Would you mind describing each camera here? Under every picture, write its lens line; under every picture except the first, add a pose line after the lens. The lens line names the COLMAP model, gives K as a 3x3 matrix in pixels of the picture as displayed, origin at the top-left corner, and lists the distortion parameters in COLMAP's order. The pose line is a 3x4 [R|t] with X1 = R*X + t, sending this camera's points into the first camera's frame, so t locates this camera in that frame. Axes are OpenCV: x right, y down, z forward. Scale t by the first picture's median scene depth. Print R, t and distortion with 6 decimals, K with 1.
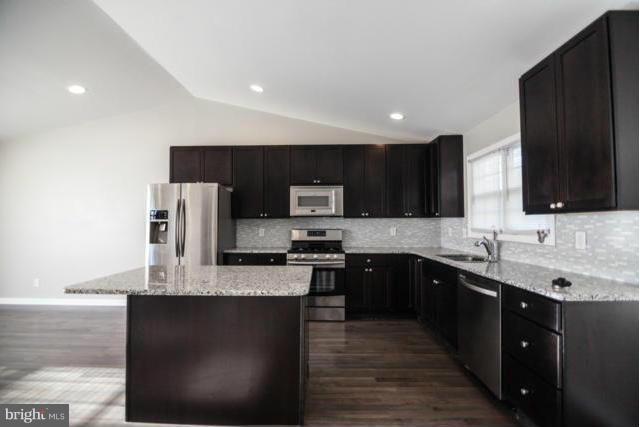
lens RADIAL K [[290.7, 0, 313.8], [0, 290.7, 214.1], [0, 0, 1]] dist [-0.000444, -0.000049]
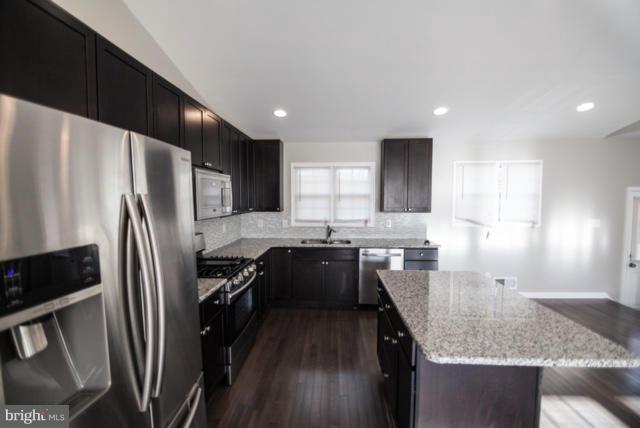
lens RADIAL K [[290.7, 0, 318.6], [0, 290.7, 218.9], [0, 0, 1]] dist [-0.000444, -0.000049]
pose [[0.029977, -0.061899, 0.997632, -0.719587], [-0.027703, 0.997646, 0.062732, -0.036949], [-0.999167, -0.029518, 0.028191, 0.814799]]
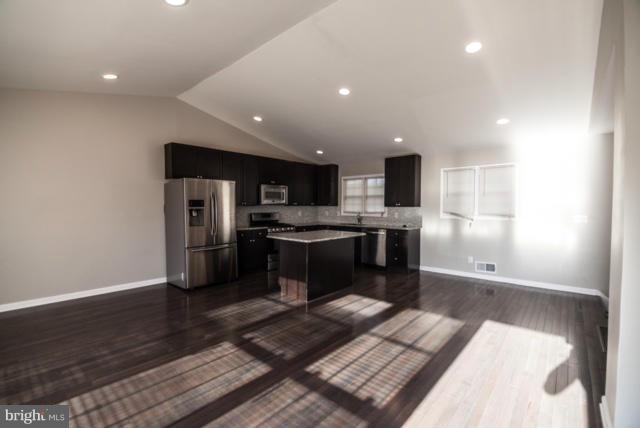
lens RADIAL K [[290.7, 0, 319.5], [0, 290.7, 212.6], [0, 0, 1]] dist [-0.000444, -0.000049]
pose [[0.643190, -0.014040, 0.765578, -1.137310], [-0.025834, 0.998865, 0.040022, -0.021594], [-0.765271, -0.045519, 0.642097, -0.217924]]
